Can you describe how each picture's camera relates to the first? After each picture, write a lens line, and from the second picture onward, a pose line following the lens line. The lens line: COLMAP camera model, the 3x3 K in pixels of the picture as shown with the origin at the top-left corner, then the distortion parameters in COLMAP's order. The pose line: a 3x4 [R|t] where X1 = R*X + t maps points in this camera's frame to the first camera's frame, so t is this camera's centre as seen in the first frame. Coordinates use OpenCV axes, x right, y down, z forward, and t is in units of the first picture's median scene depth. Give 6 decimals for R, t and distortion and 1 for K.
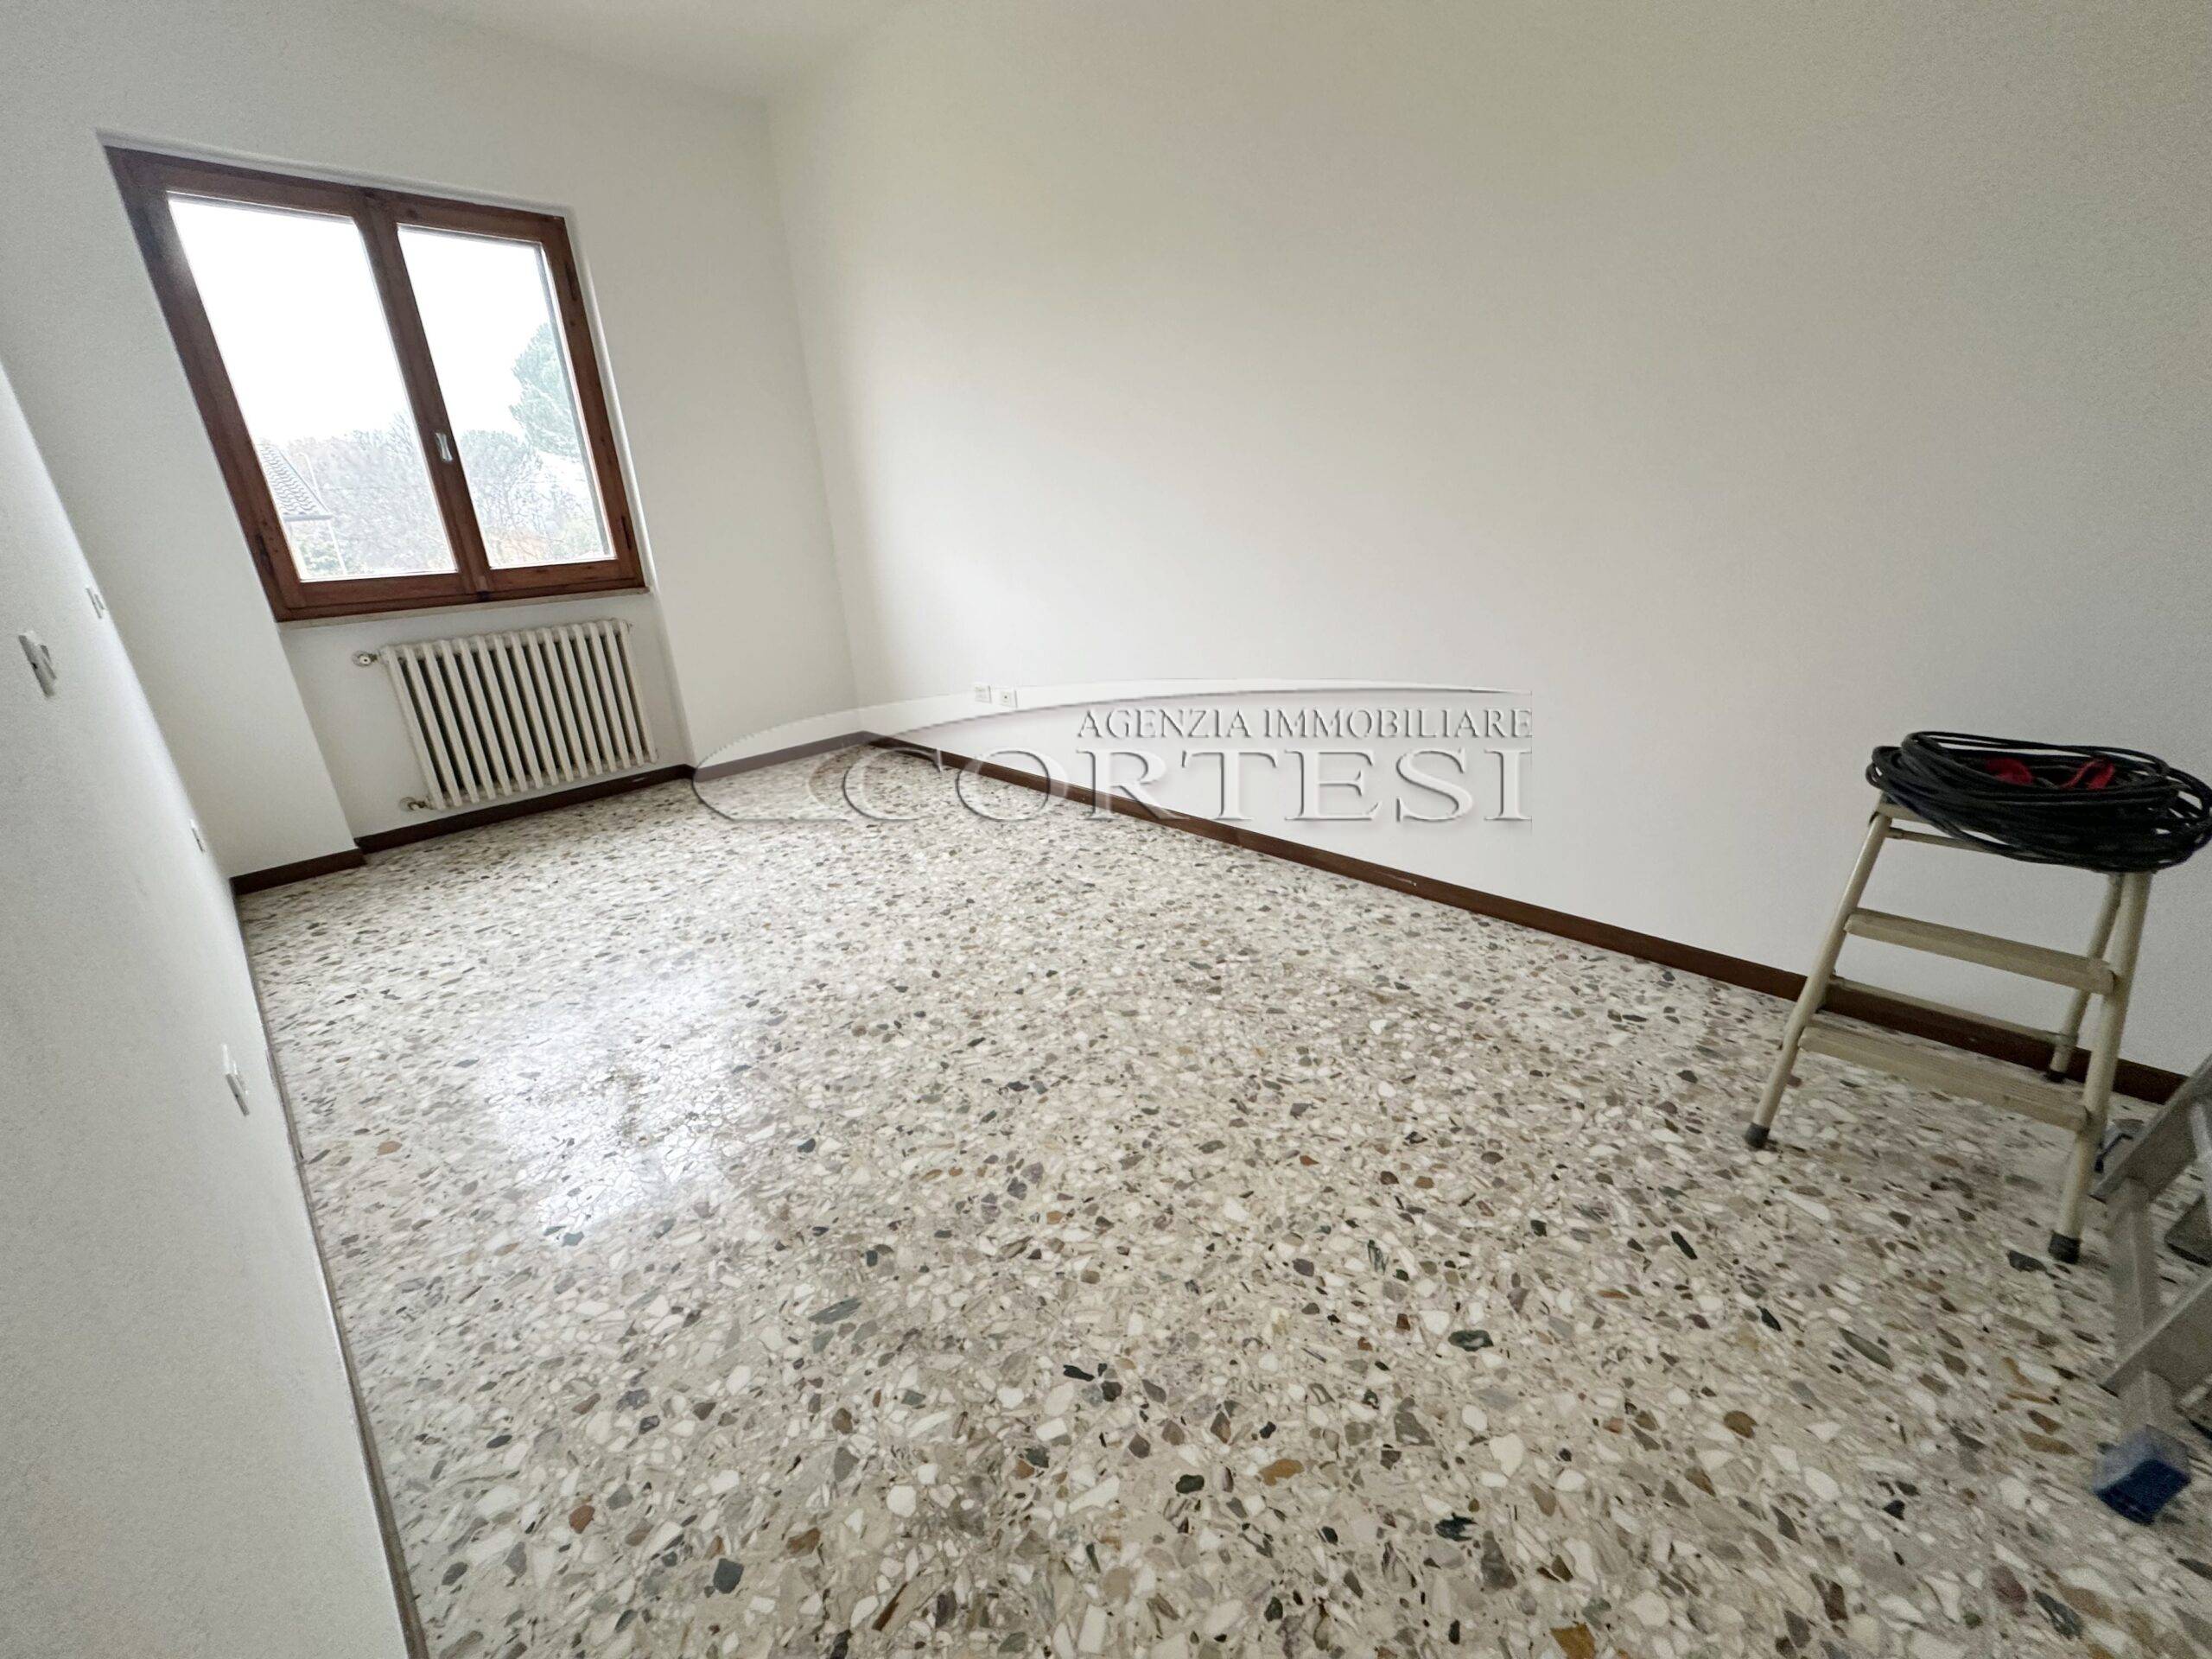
lens RADIAL K [[887.4, 0, 1116.6], [0, 887.4, 825.3], [0, 0, 1]] dist [-0.001401, 0.000235]
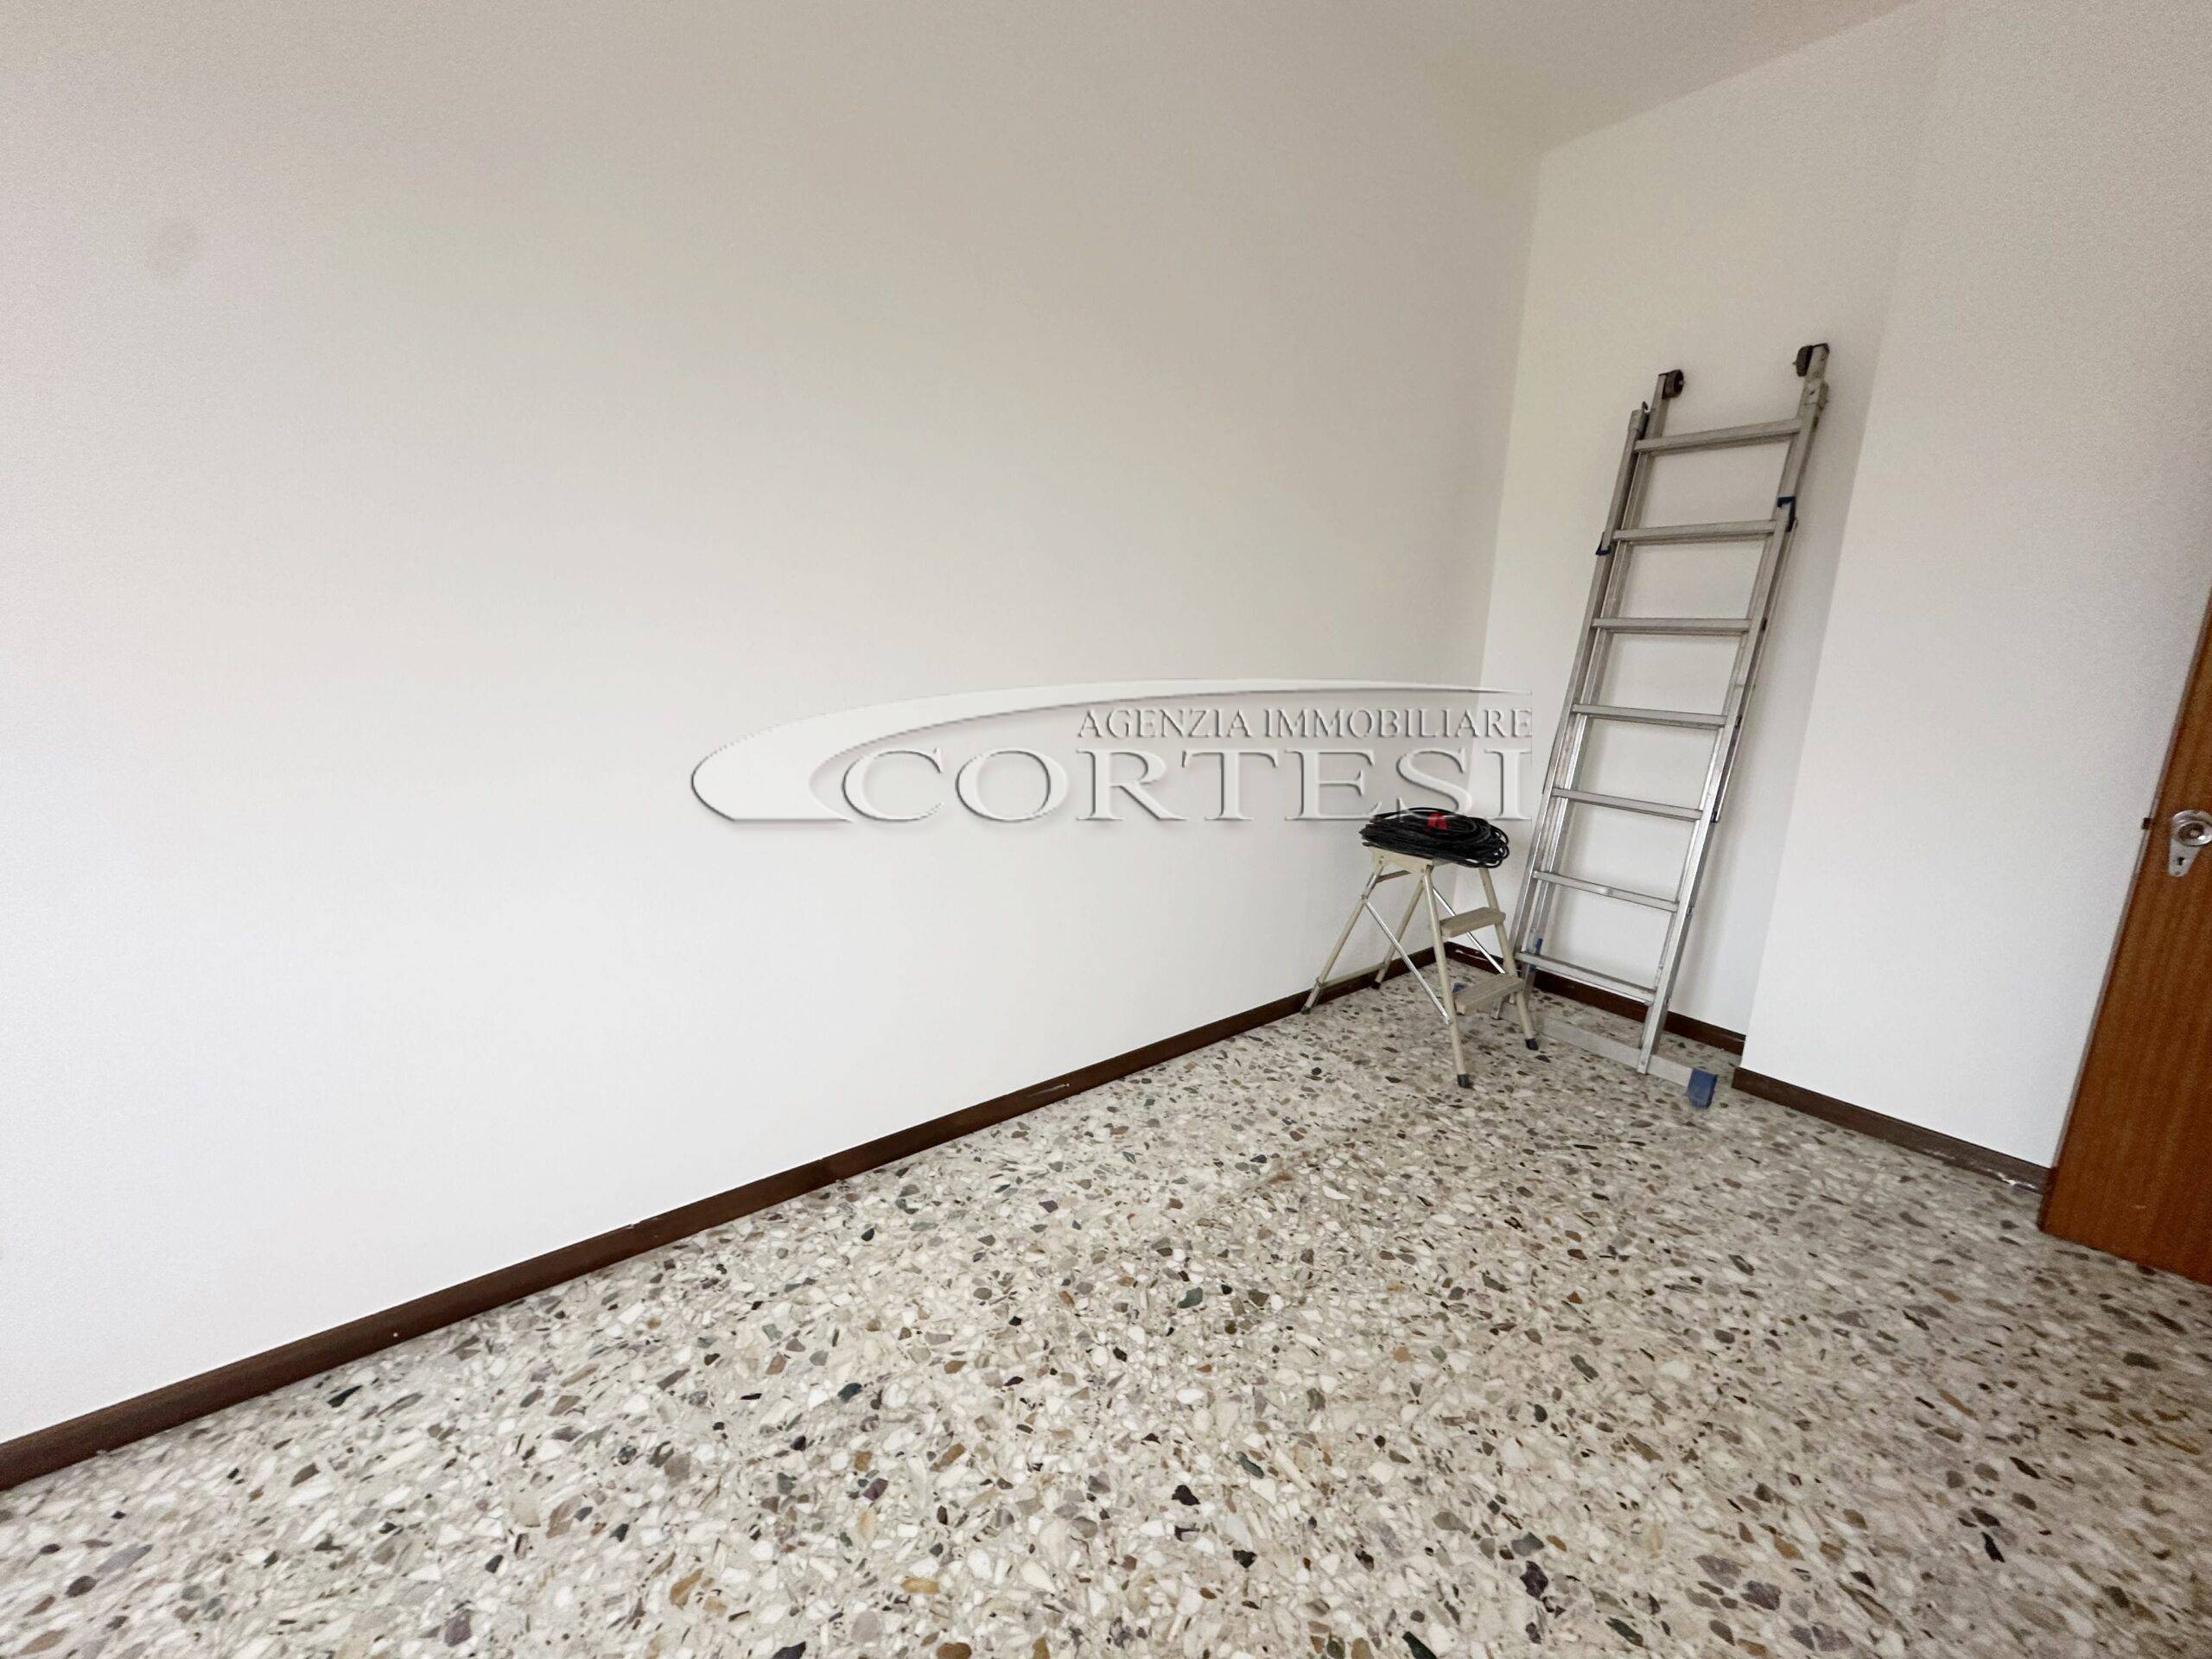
lens RADIAL K [[887.4, 0, 1111.0], [0, 887.4, 829.9], [0, 0, 1]] dist [-0.001401, 0.000235]
pose [[0.134995, -0.164669, 0.977067, -0.691875], [0.314053, 0.942362, 0.115429, -0.376644], [-0.939759, 0.291268, 0.178929, 1.045449]]
